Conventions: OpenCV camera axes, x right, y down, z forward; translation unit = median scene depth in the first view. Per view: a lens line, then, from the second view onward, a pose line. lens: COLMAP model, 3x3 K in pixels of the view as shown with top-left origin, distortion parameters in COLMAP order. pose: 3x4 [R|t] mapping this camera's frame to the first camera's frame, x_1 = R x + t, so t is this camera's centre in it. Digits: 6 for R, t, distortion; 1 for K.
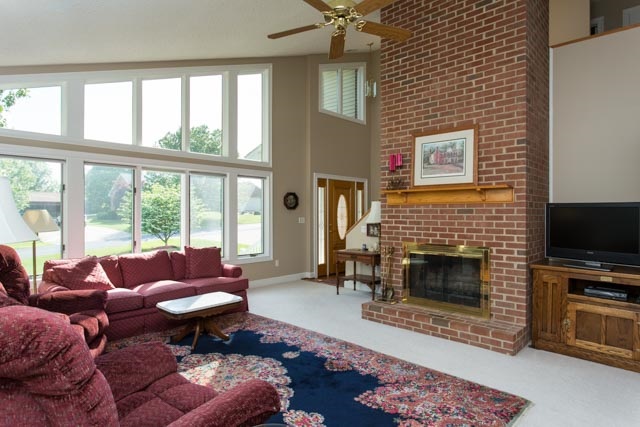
lens RADIAL K [[371.4, 0, 317.8], [0, 371.4, 213.7], [0, 0, 1]] dist [-0.000684, 0.000110]
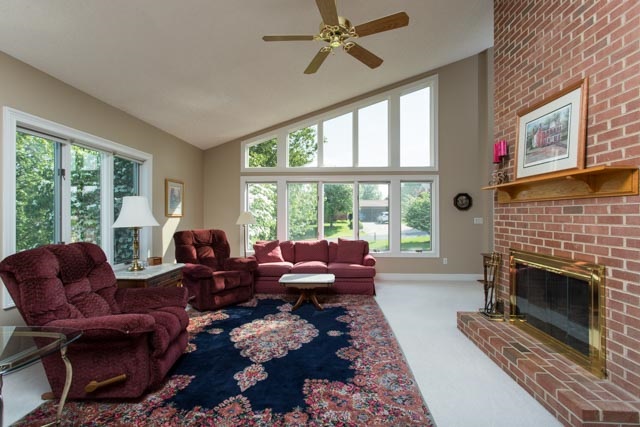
lens RADIAL K [[301.5, 0, 315.7], [0, 301.5, 214.0], [0, 0, 1]] dist [0.000790, 0.000489]
pose [[0.646443, -0.002725, -0.762958, 0.527138], [0.001311, 0.999996, -0.002460, 0.001997], [0.762961, 0.000590, 0.646444, 0.282467]]
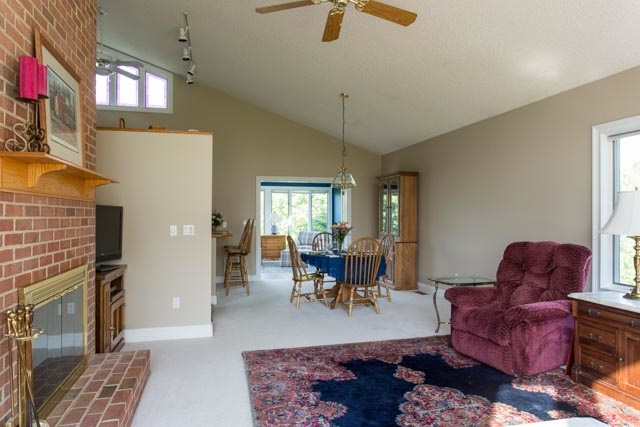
lens RADIAL K [[407.9, 0, 320.0], [0, 407.9, 213.5], [0, 0, 1]] dist [0.004119, 0.000830]
pose [[-0.850763, 0.001693, 0.525548, -0.302681], [-0.000951, 0.999988, -0.004762, -0.001453], [-0.525549, -0.004551, -0.850751, 1.382446]]
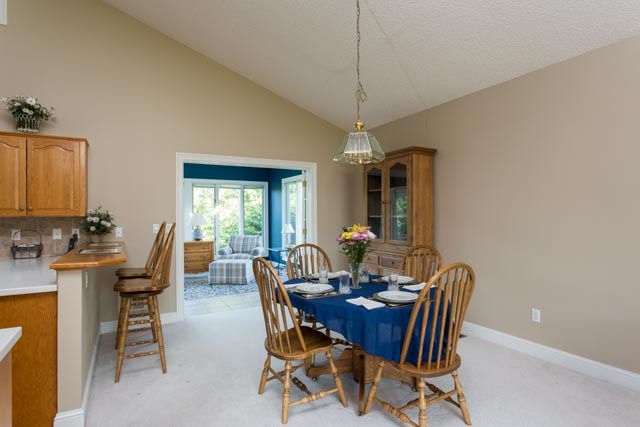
lens RADIAL K [[348.7, 0, 319.1], [0, 348.7, 211.8], [0, 0, 1]] dist [0.002612, 0.000479]
pose [[-0.956276, 0.008901, 0.292332, 0.305320], [0.006653, 0.999940, -0.008683, -0.001554], [-0.292391, -0.006359, -0.956278, 0.714321]]
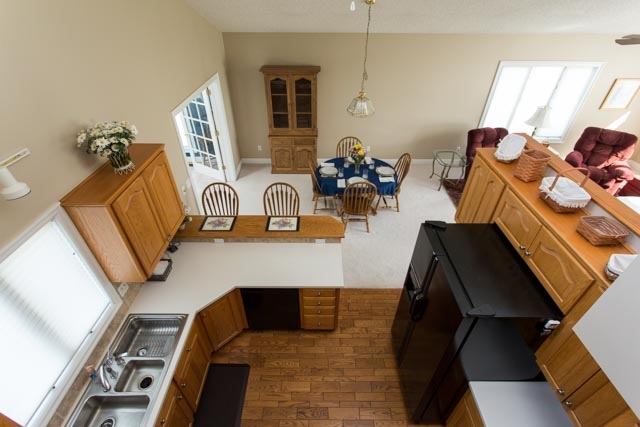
lens RADIAL K [[301.5, 0, 315.7], [0, 301.5, 214.0], [0, 0, 1]] dist [0.000790, 0.000489]
pose [[-0.730777, 0.416846, -0.540559, 1.343268], [0.000886, 0.792472, 0.609908, -0.505773], [0.682615, 0.445228, -0.579490, 0.740658]]
